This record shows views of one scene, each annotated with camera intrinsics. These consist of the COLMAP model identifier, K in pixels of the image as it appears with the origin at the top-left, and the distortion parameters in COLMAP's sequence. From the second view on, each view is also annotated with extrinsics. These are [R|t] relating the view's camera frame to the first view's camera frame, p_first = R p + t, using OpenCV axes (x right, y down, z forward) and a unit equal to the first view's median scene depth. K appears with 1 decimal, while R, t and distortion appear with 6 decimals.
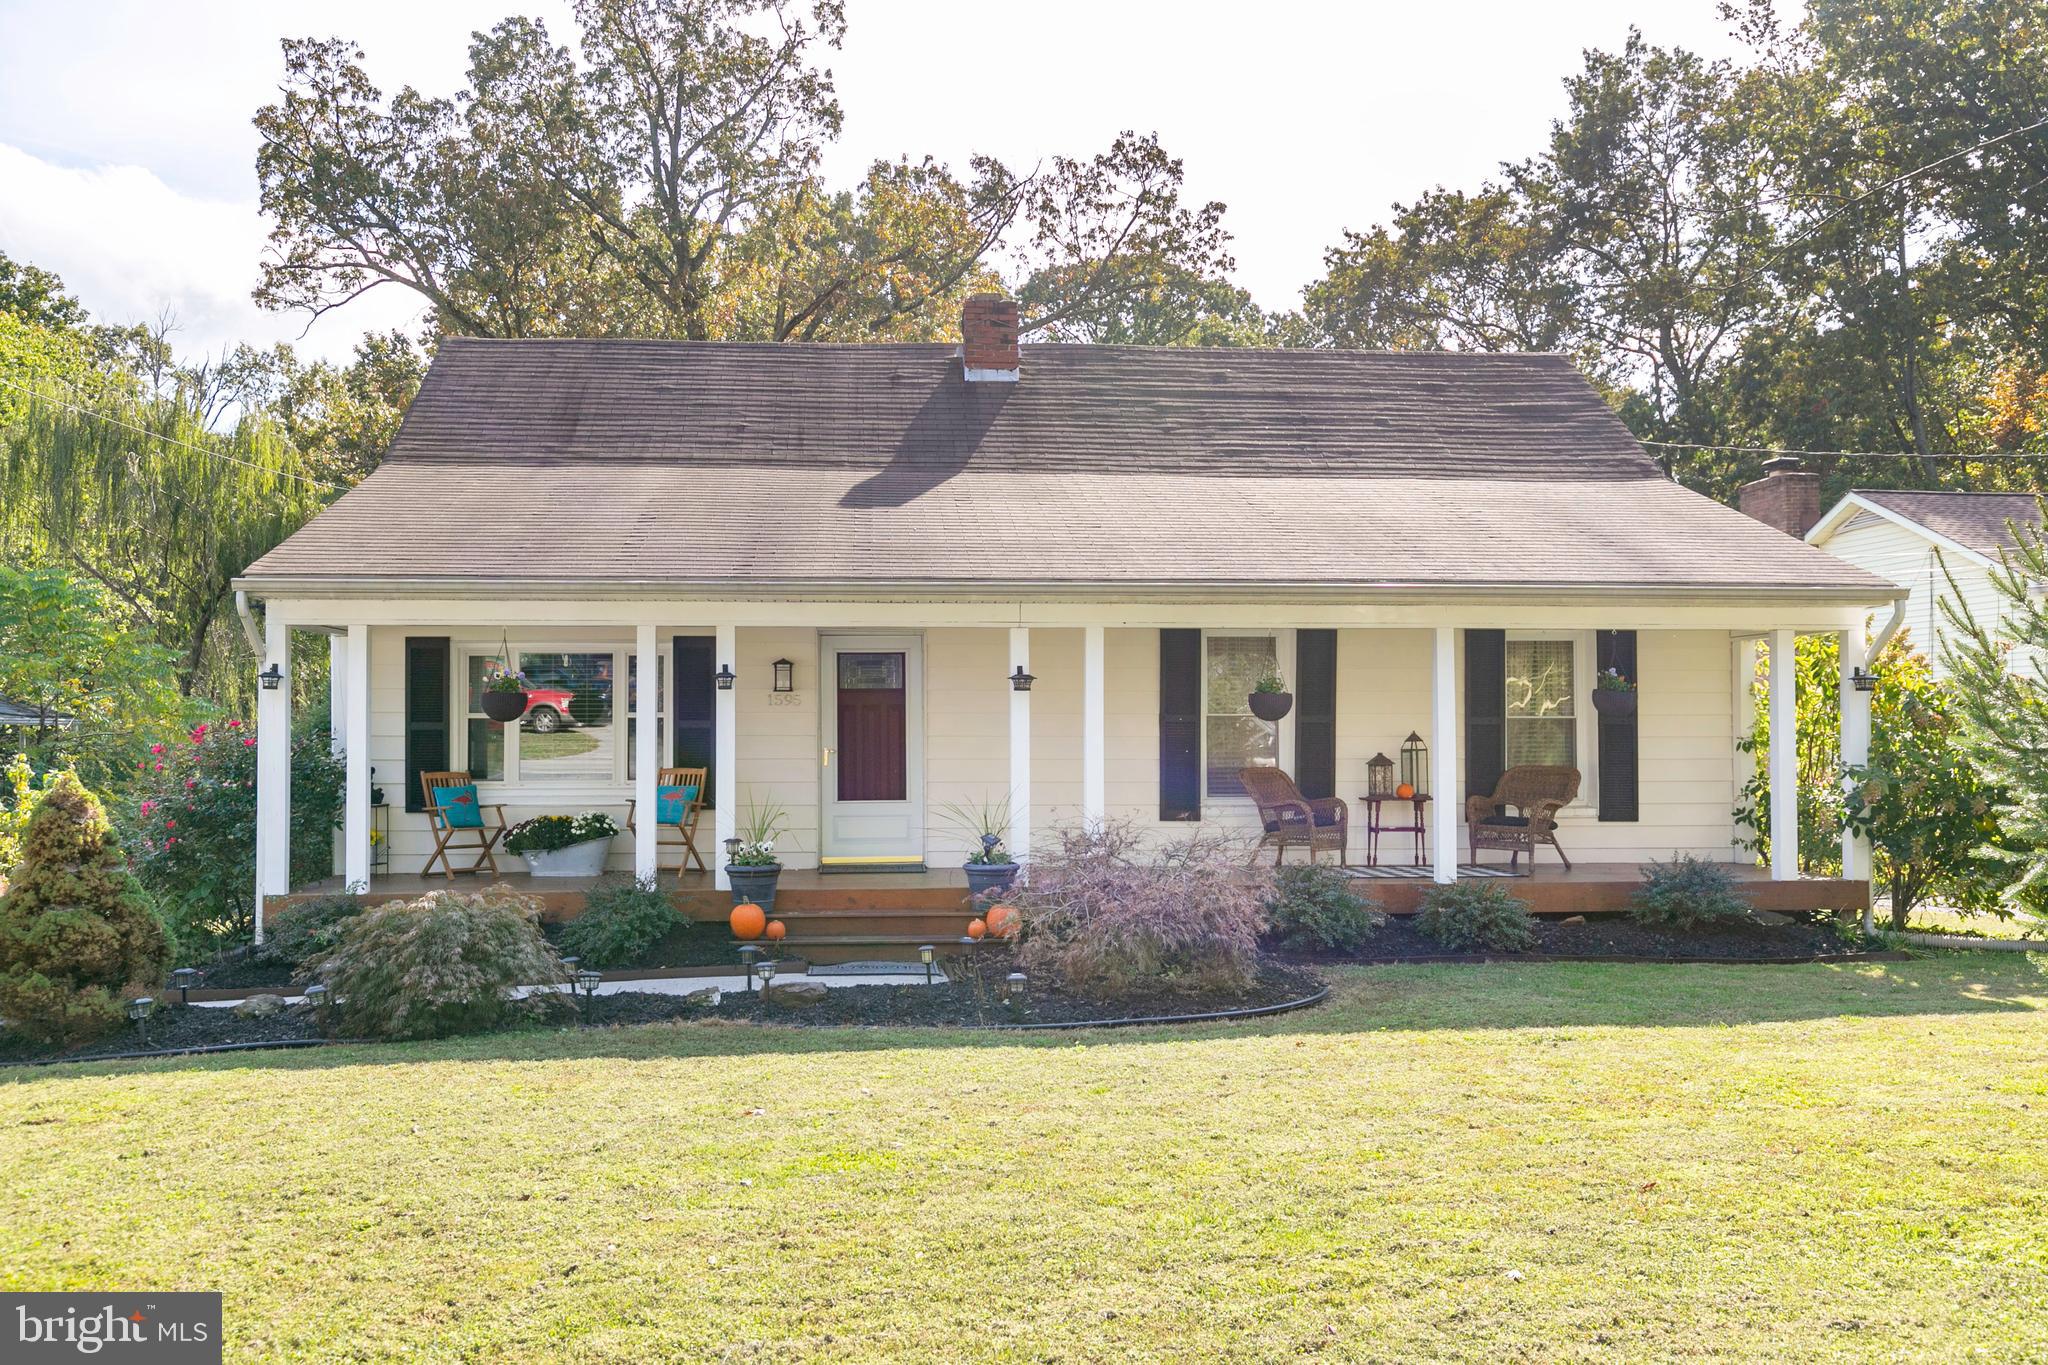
lens RADIAL K [[1662.5, 0, 1016.4], [0, 1662.5, 690.5], [0, 0, 1]] dist [0.007768, -0.001273]
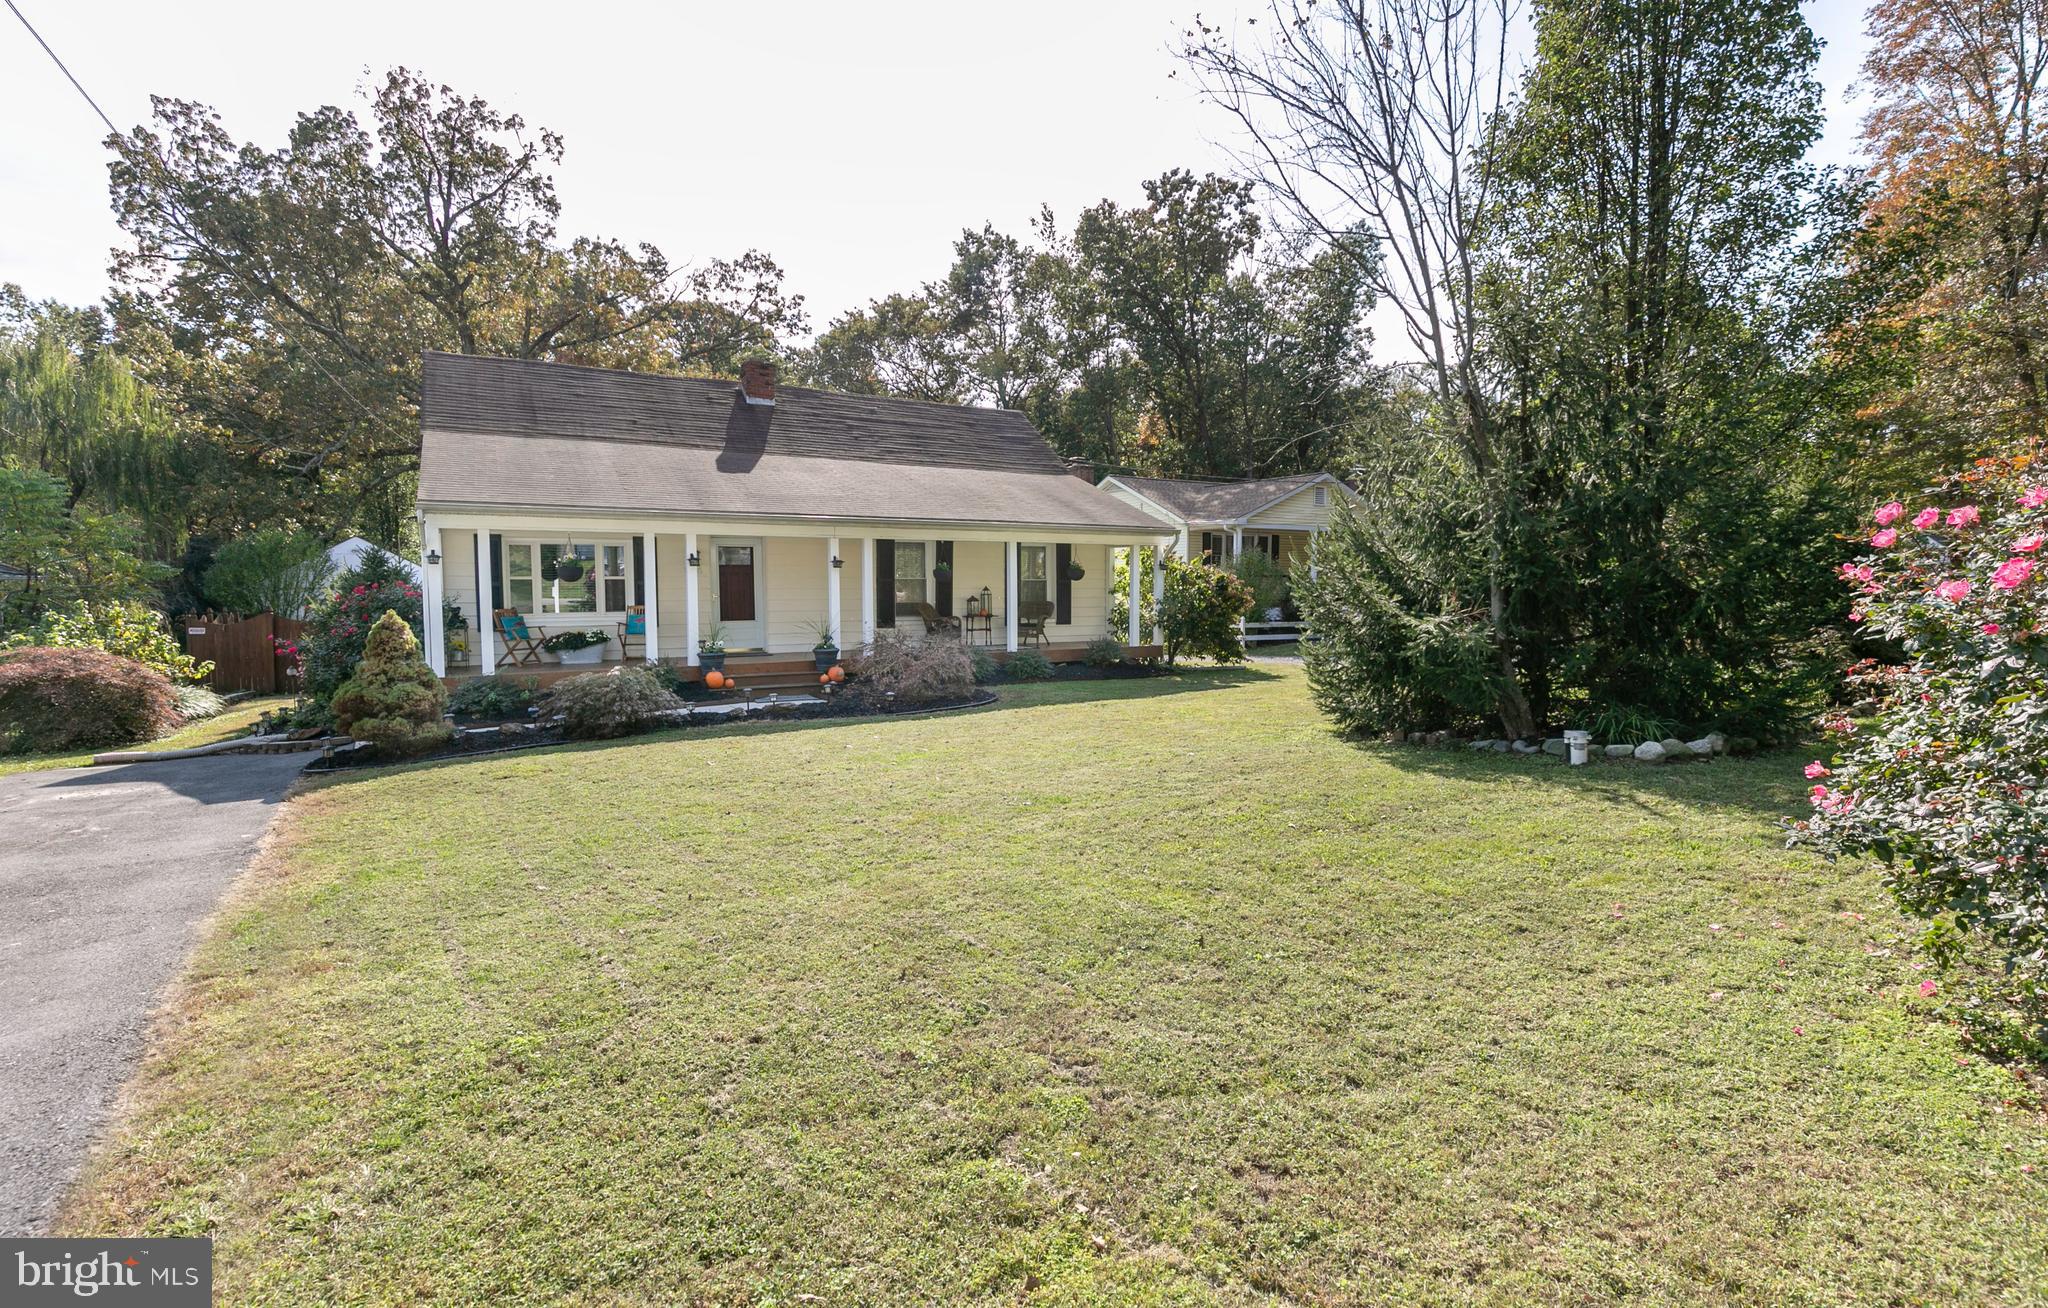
lens RADIAL K [[944.7, 0, 1027.0], [0, 944.7, 638.1], [0, 0, 1]] dist [0.008267, -0.000380]
pose [[0.901381, -0.025147, 0.432297, -0.264974], [-0.011562, 0.996559, 0.082077, -0.010811], [-0.432873, -0.078981, 0.897988, -0.175976]]
